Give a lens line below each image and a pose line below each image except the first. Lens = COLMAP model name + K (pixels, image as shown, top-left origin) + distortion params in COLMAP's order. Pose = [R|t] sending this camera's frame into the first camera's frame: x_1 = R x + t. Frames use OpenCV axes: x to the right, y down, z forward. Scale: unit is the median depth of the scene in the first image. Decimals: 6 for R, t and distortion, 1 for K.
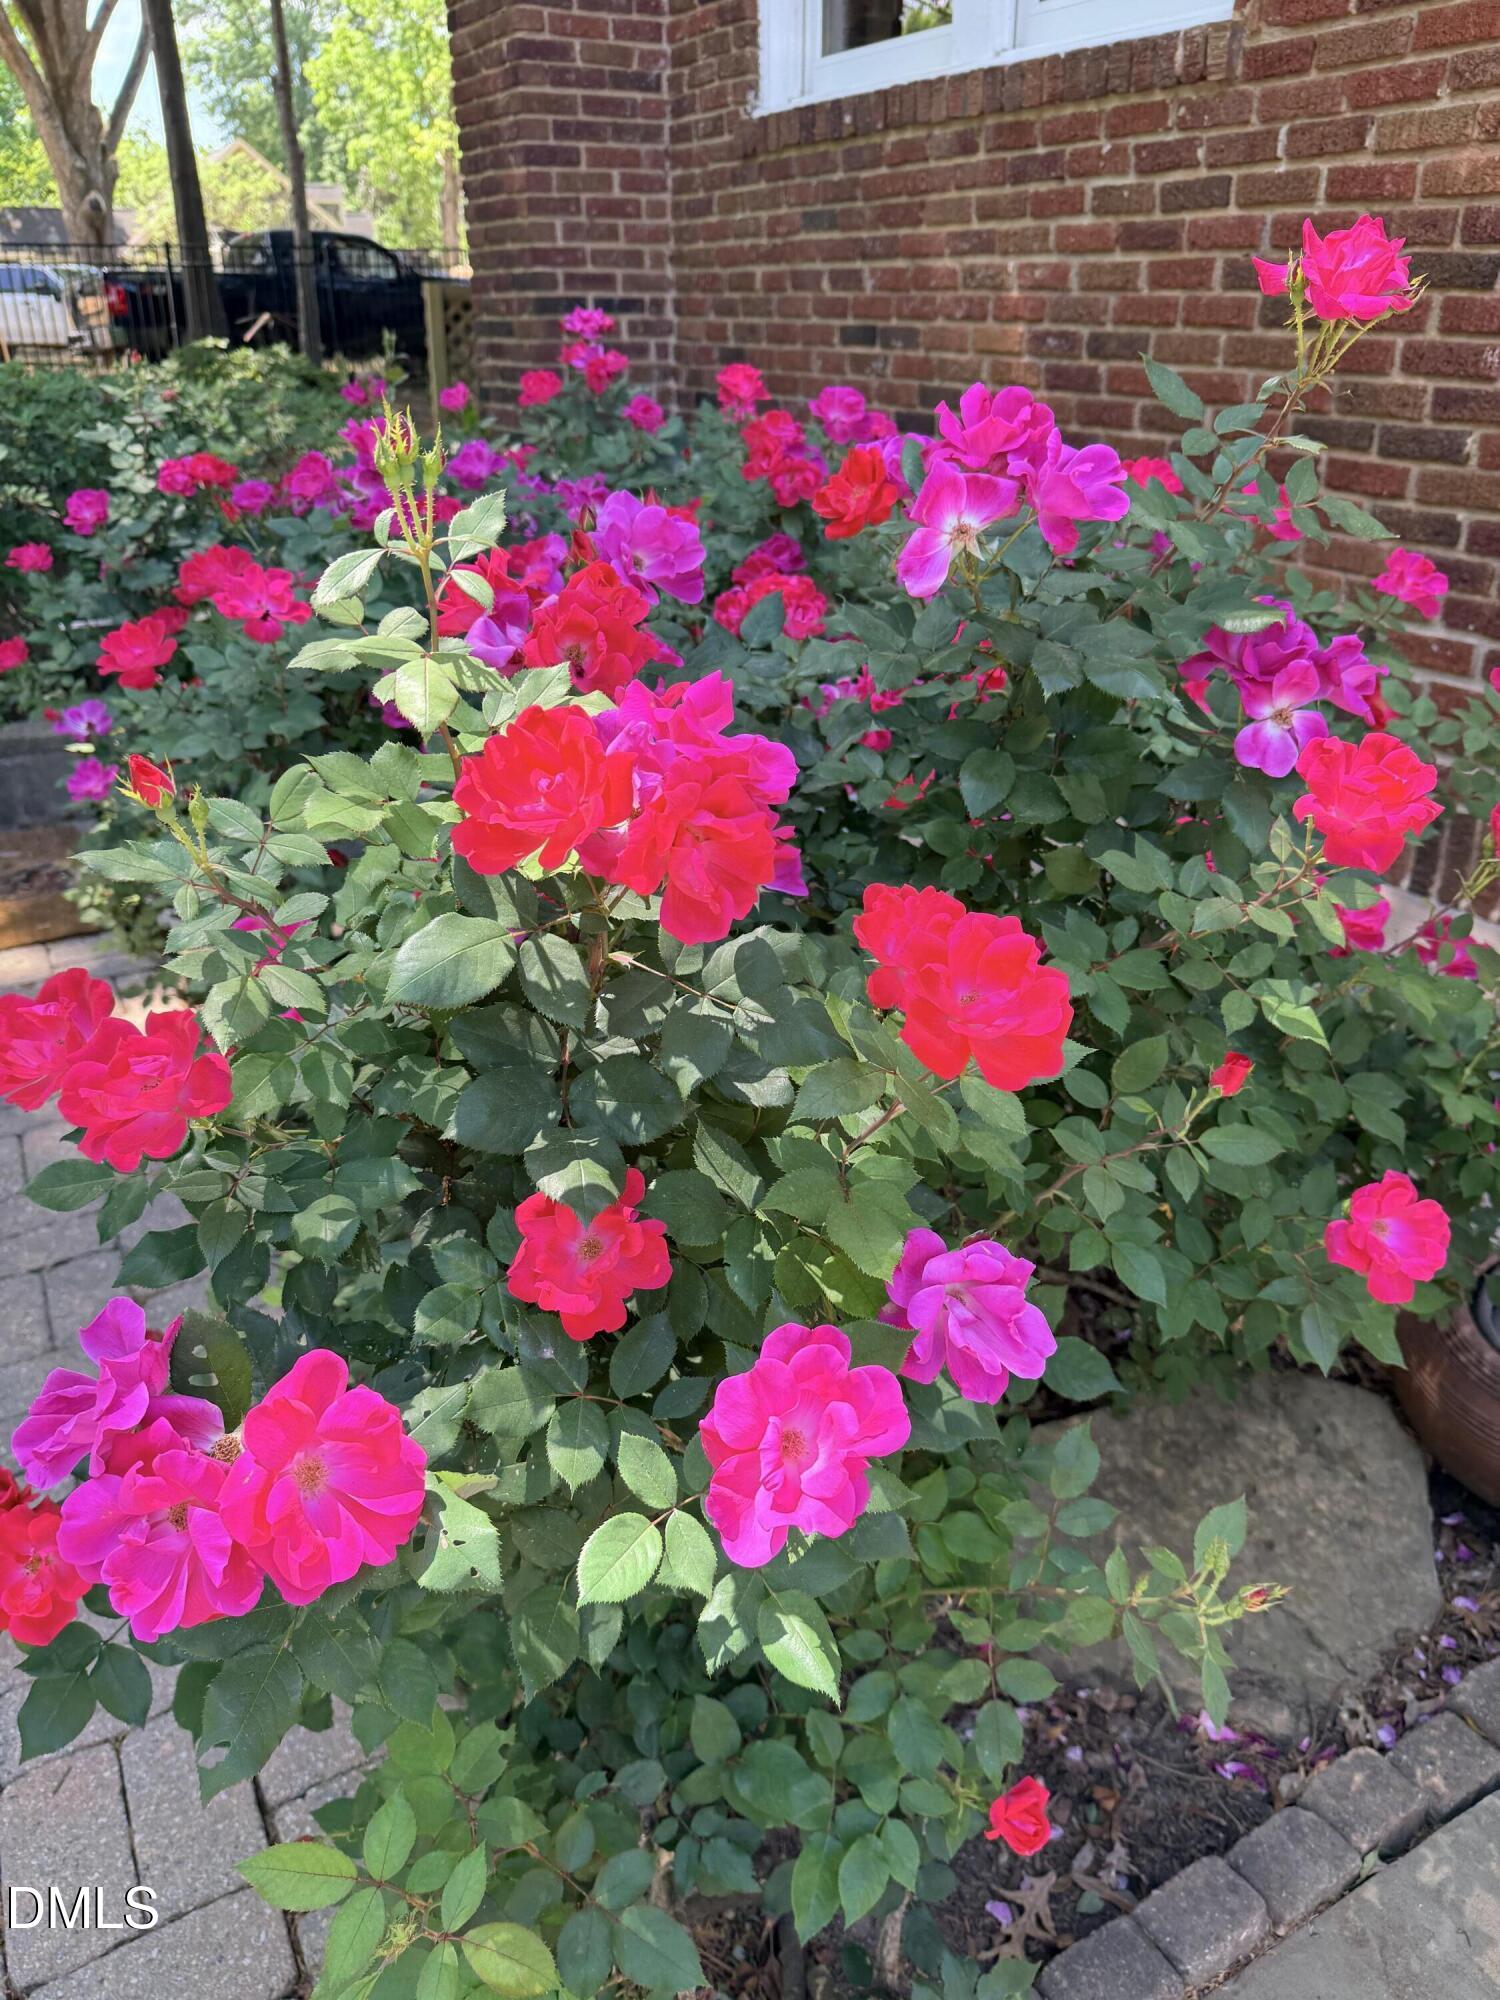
lens RADIAL K [[1433.8, 0, 750.0], [0, 1433.8, 1000.0], [0, 0, 1]] dist [-0.009101, -0.005260]
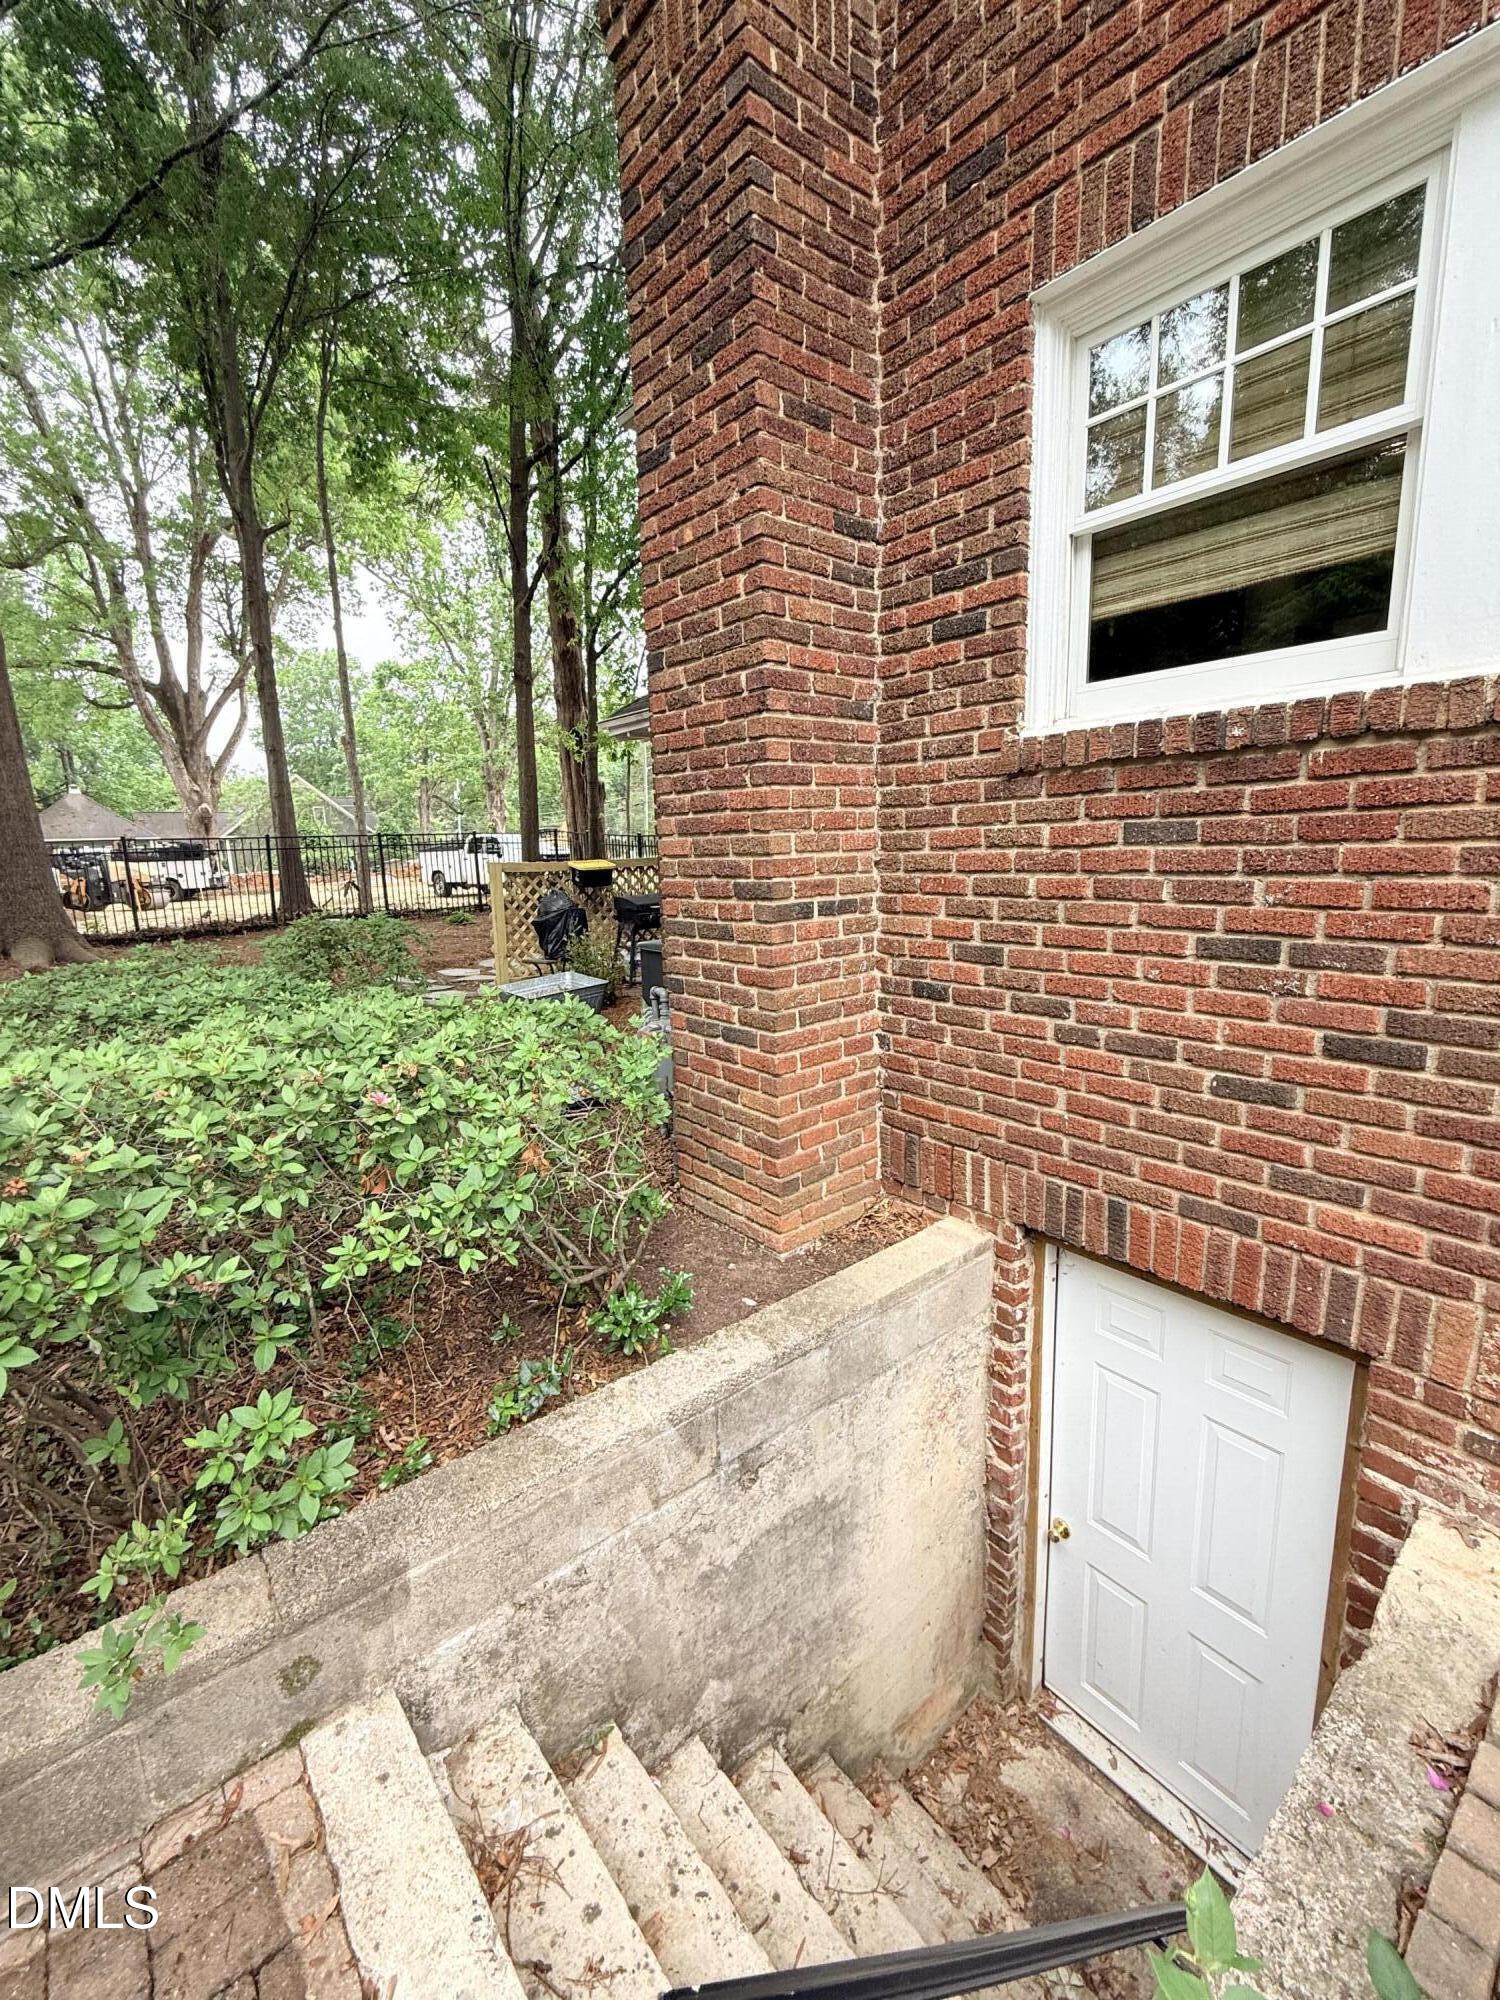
lens RADIAL K [[800.6, 0, 750.0], [0, 800.6, 1000.0], [0, 0, 1]] dist [0.000378, 0.000130]
pose [[0.977890, -0.071372, 0.196565, -0.269379], [0.119886, 0.961492, -0.247305, -0.289651], [-0.171345, 0.265403, 0.948790, 0.487427]]
